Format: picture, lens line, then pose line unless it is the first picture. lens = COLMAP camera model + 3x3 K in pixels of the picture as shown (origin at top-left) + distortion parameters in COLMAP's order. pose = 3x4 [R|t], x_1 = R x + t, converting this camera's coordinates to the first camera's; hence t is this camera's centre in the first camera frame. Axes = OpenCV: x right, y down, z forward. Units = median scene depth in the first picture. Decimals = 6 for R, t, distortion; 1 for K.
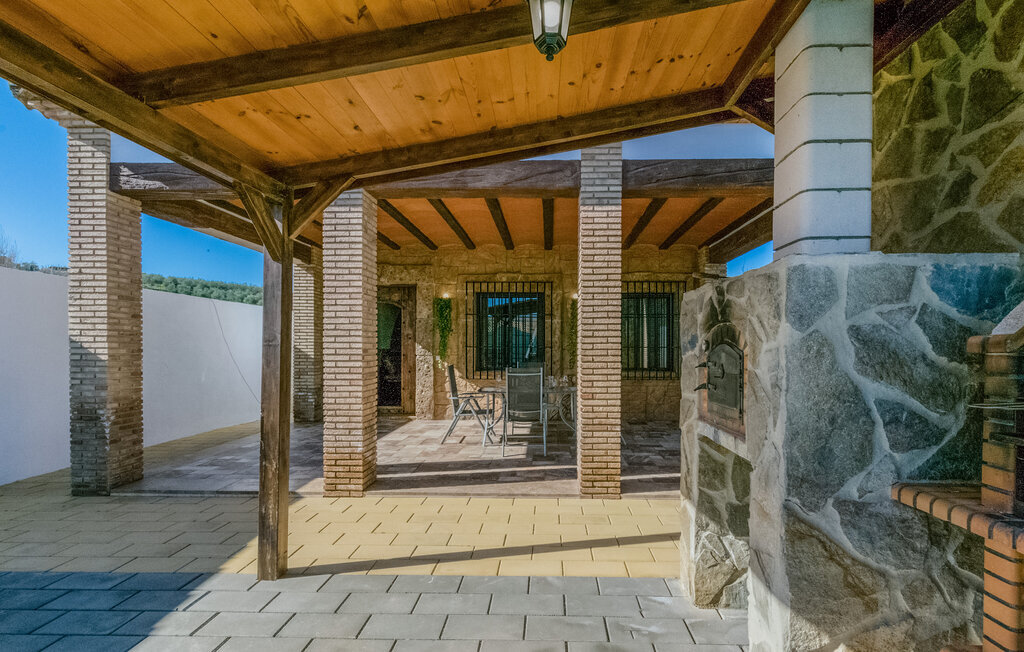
lens RADIAL K [[455.9, 0, 521.4], [0, 455.9, 343.5], [0, 0, 1]] dist [0.001172, 0.000039]
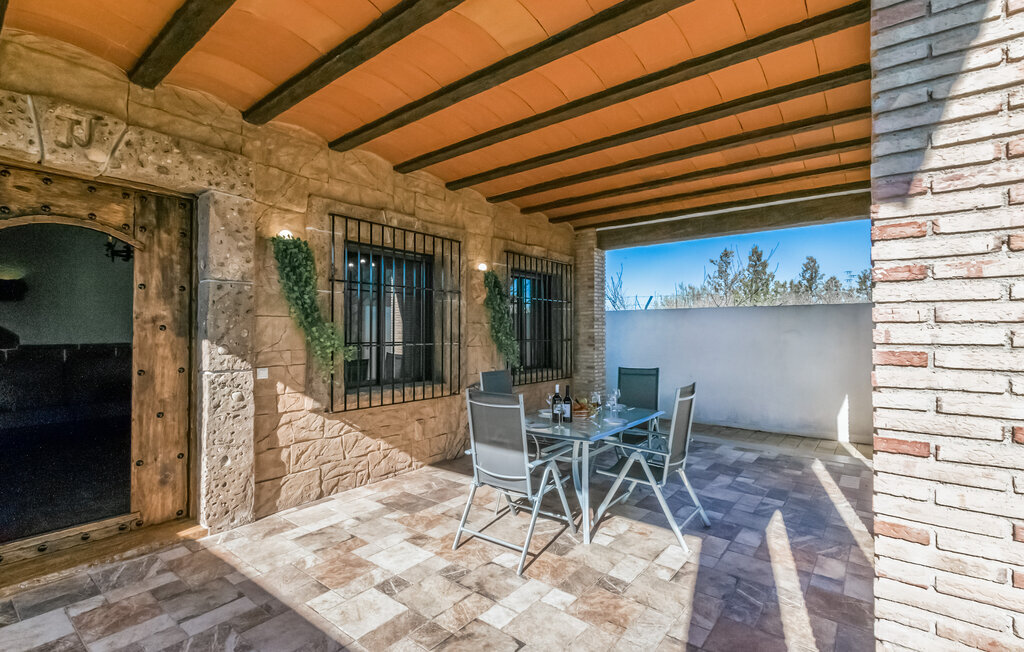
lens RADIAL K [[459.6, 0, 524.1], [0, 459.6, 321.3], [0, 0, 1]] dist [-0.000136, -0.000149]
pose [[0.585902, 0.015577, 0.810232, -0.790258], [-0.005330, 0.999868, -0.015368, -0.026140], [-0.810365, 0.004685, 0.585907, 1.086323]]
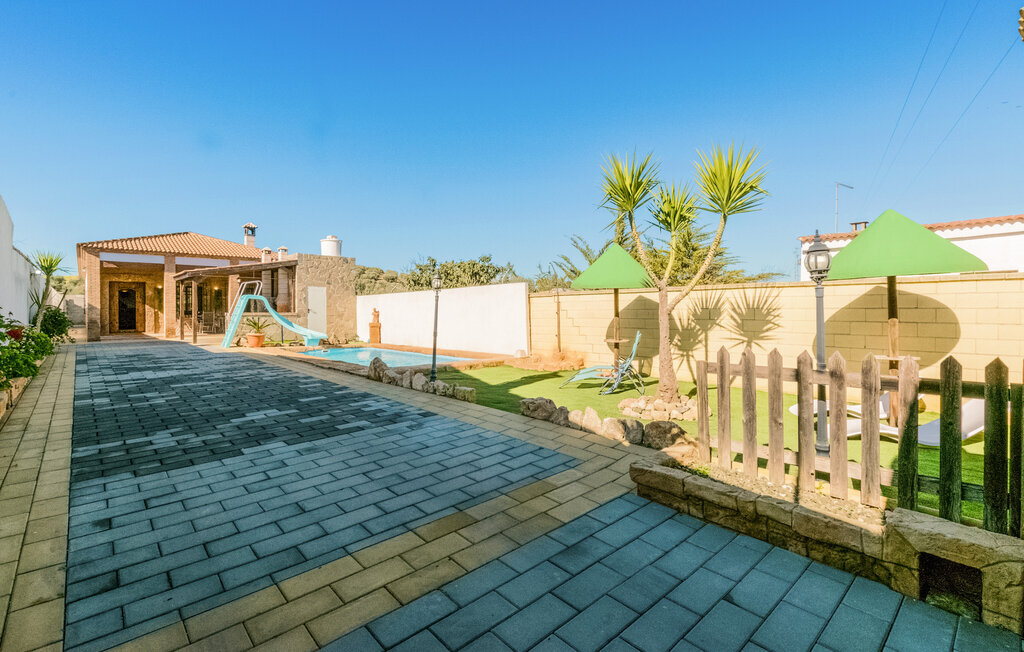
lens RADIAL K [[470.2, 0, 509.9], [0, 470.2, 315.2], [0, 0, 1]] dist [-0.013548, -0.000260]
pose [[0.733173, -0.011398, 0.679947, -1.045994], [0.000880, 0.999875, 0.015811, 0.039428], [-0.680042, -0.010994, 0.733091, -4.804676]]
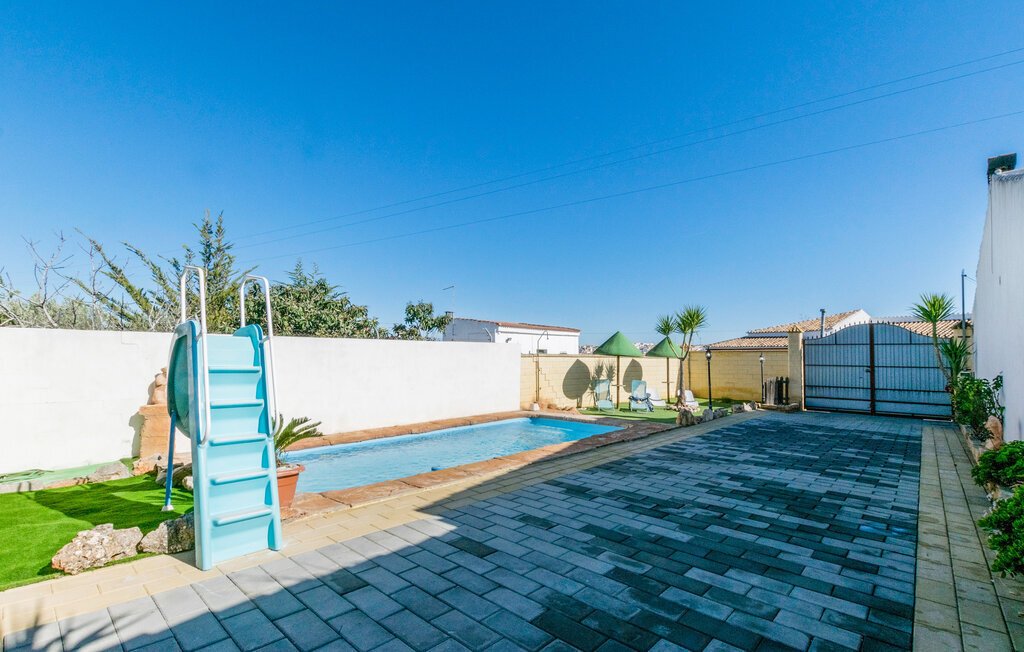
lens RADIAL K [[470.9, 0, 504.3], [0, 470.9, 330.2], [0, 0, 1]] dist [0.003268, 0.000562]
pose [[-0.745894, 0.032668, 0.665263, -1.095383], [-0.012679, 0.997919, -0.063219, -0.001924], [-0.665944, -0.055589, -0.743928, -0.104264]]
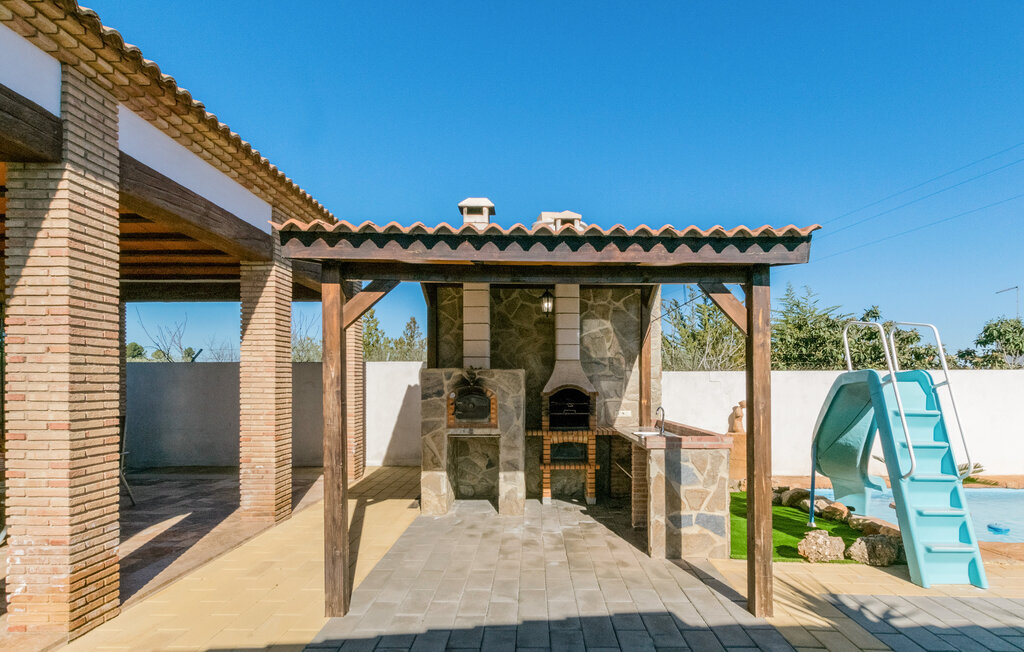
lens RADIAL K [[502.9, 0, 529.6], [0, 502.9, 381.5], [0, 0, 1]] dist [-0.000445, -0.000390]
pose [[-0.021118, -0.000395, 0.999777, -1.135678], [-0.006651, 0.999978, 0.000254, -0.035782], [-0.999755, -0.006645, -0.021120, 0.359630]]
